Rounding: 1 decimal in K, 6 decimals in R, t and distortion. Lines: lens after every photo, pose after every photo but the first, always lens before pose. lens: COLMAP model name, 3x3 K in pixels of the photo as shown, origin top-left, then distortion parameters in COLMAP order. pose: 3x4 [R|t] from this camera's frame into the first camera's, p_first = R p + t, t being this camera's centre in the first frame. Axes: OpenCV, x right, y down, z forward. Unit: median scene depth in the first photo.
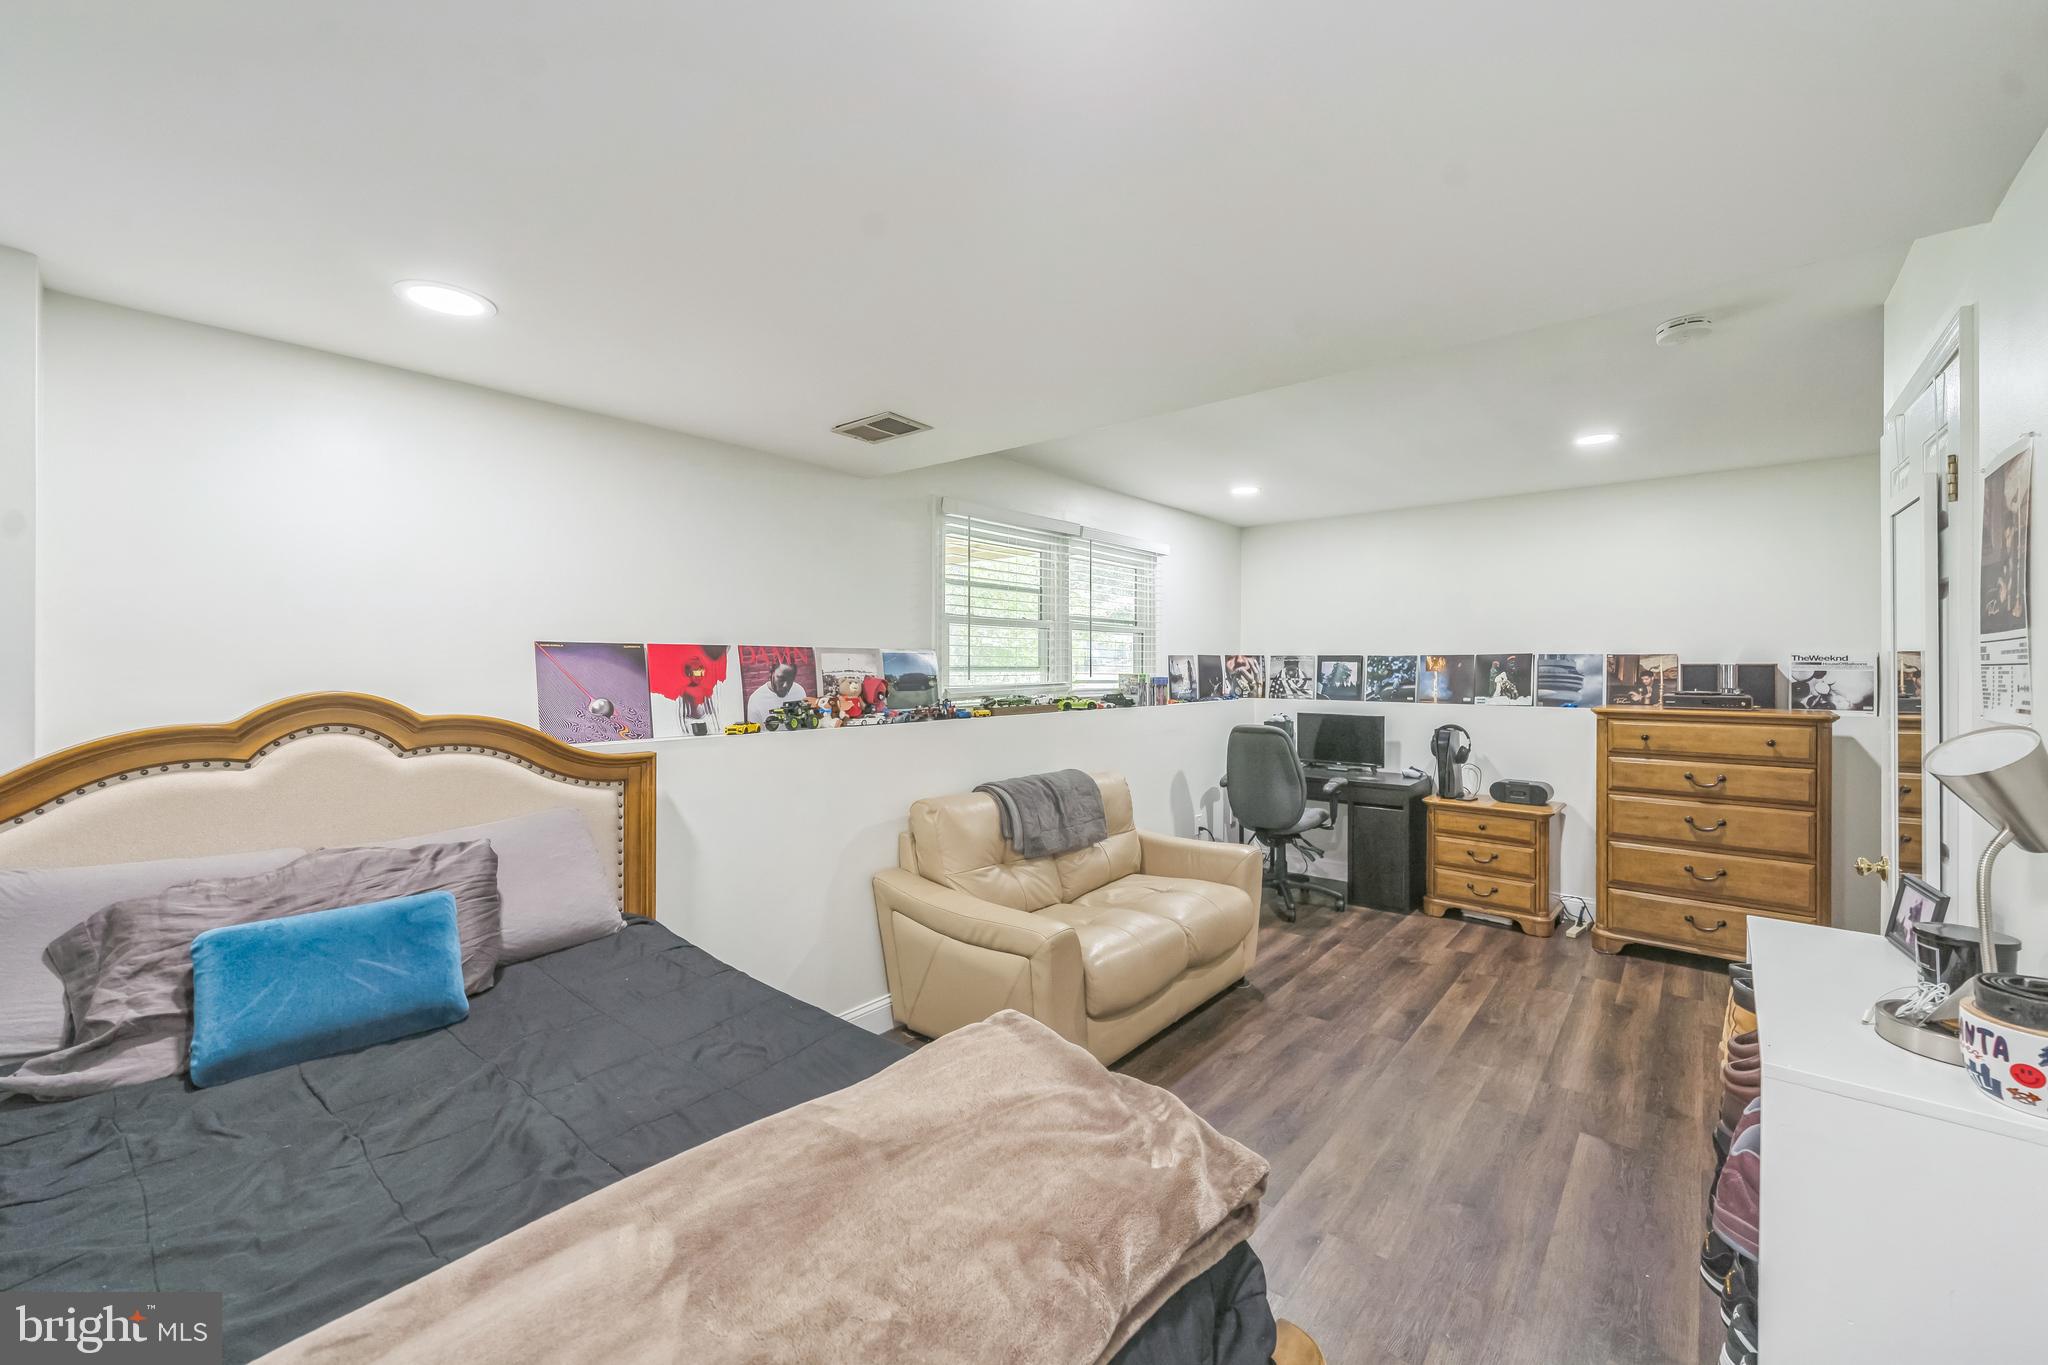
lens RADIAL K [[818.6, 0, 1021.0], [0, 818.6, 668.8], [0, 0, 1]] dist [0.001652, 0.000110]
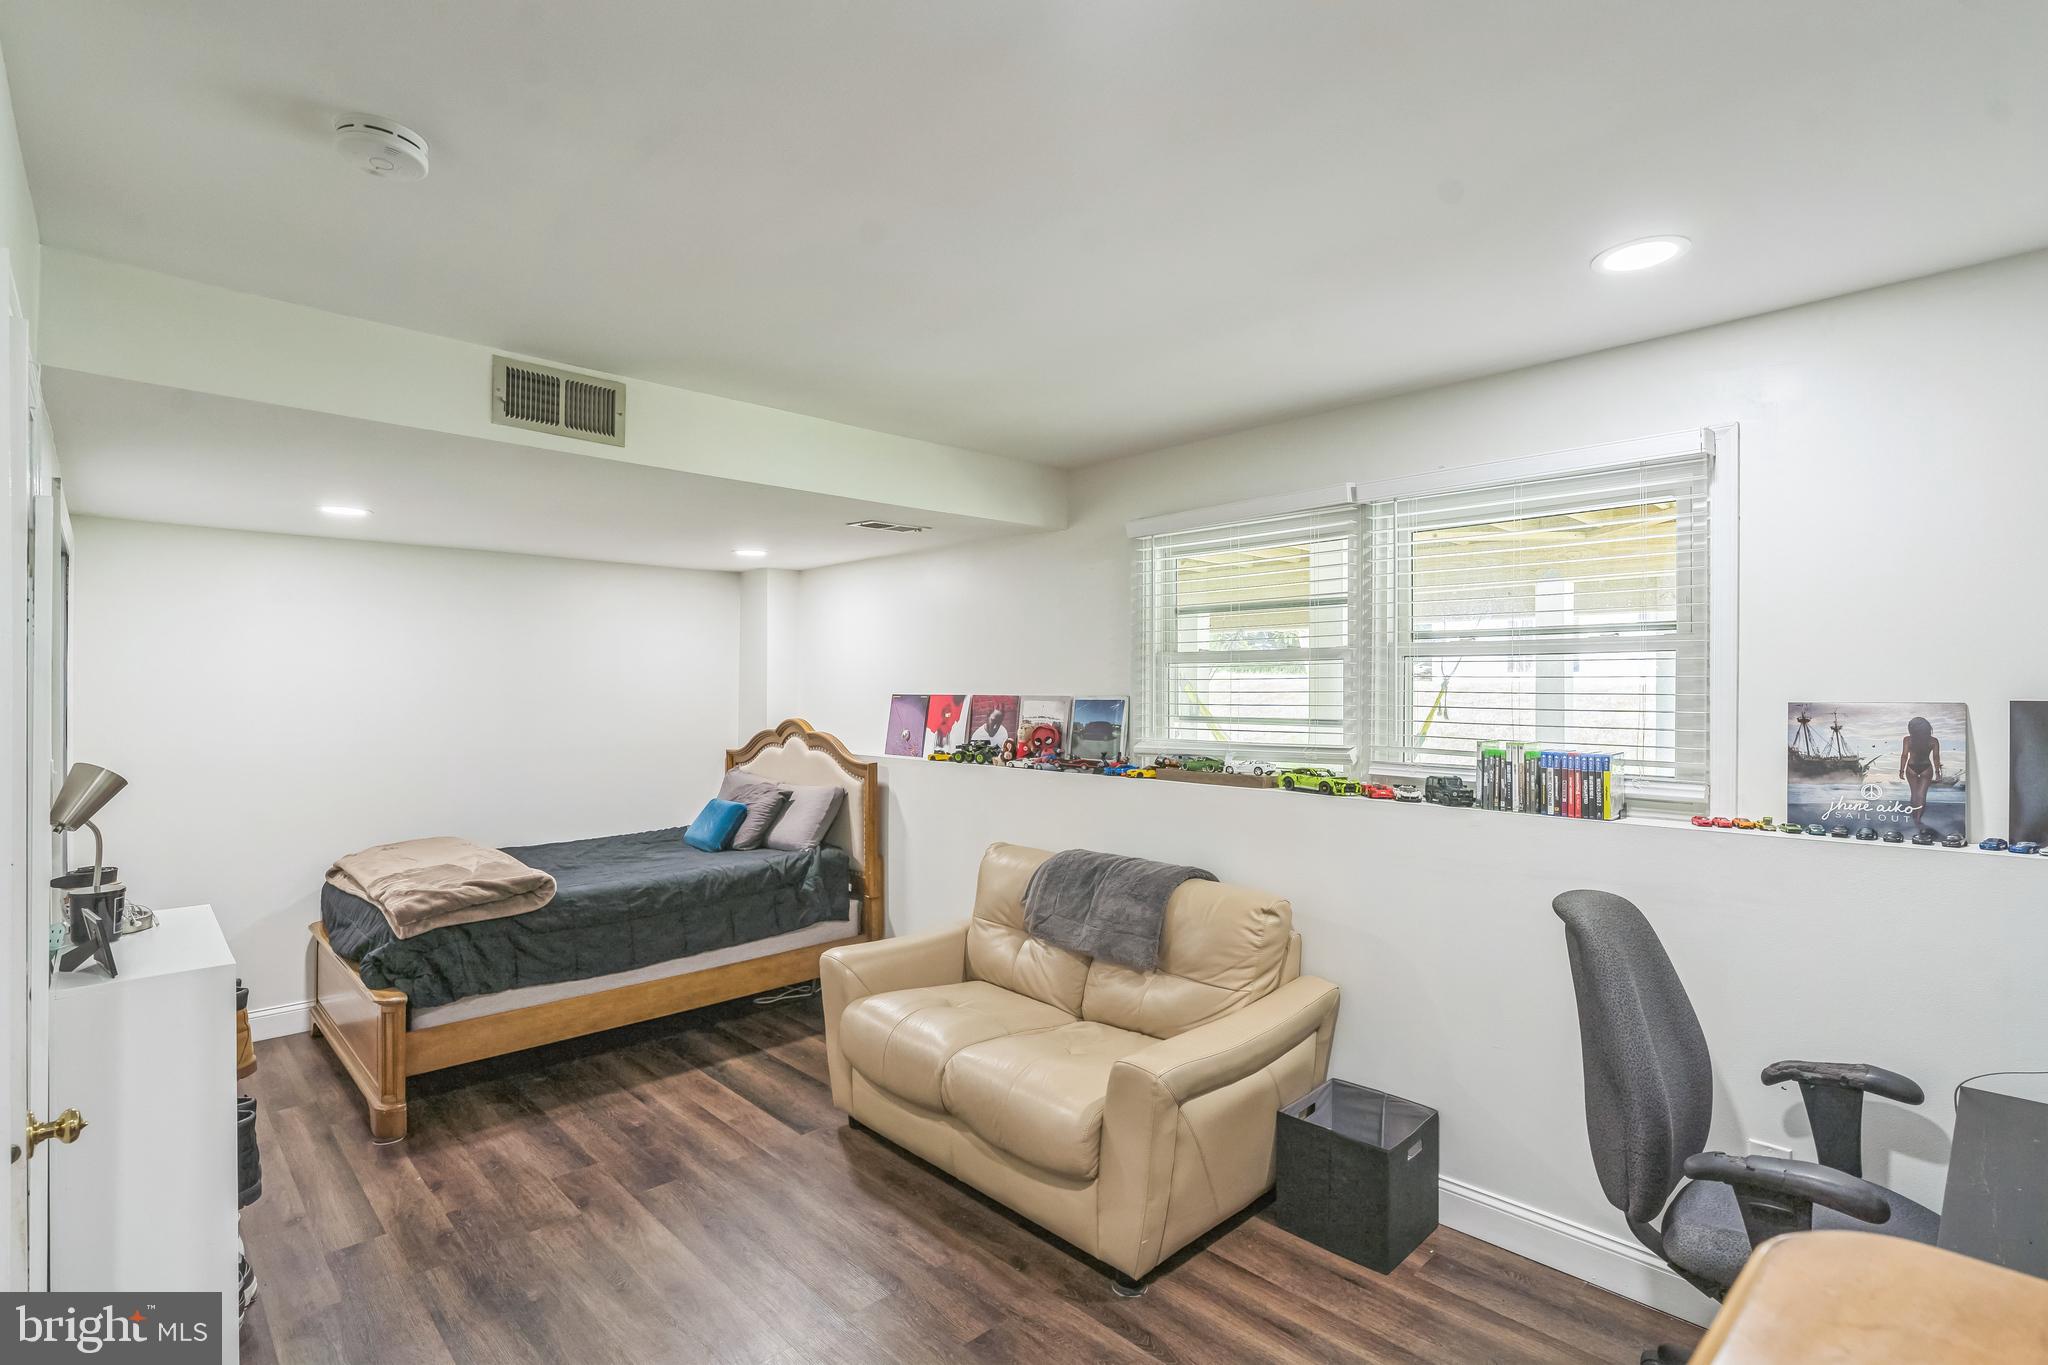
lens RADIAL K [[948.3, 0, 1019.5], [0, 948.3, 681.9], [0, 0, 1]] dist [-0.001646, -0.000271]
pose [[-0.103048, -0.014379, -0.994572, 1.085763], [-0.009608, 0.999863, -0.013460, -0.028030], [0.994630, 0.008169, -0.103172, 1.150798]]
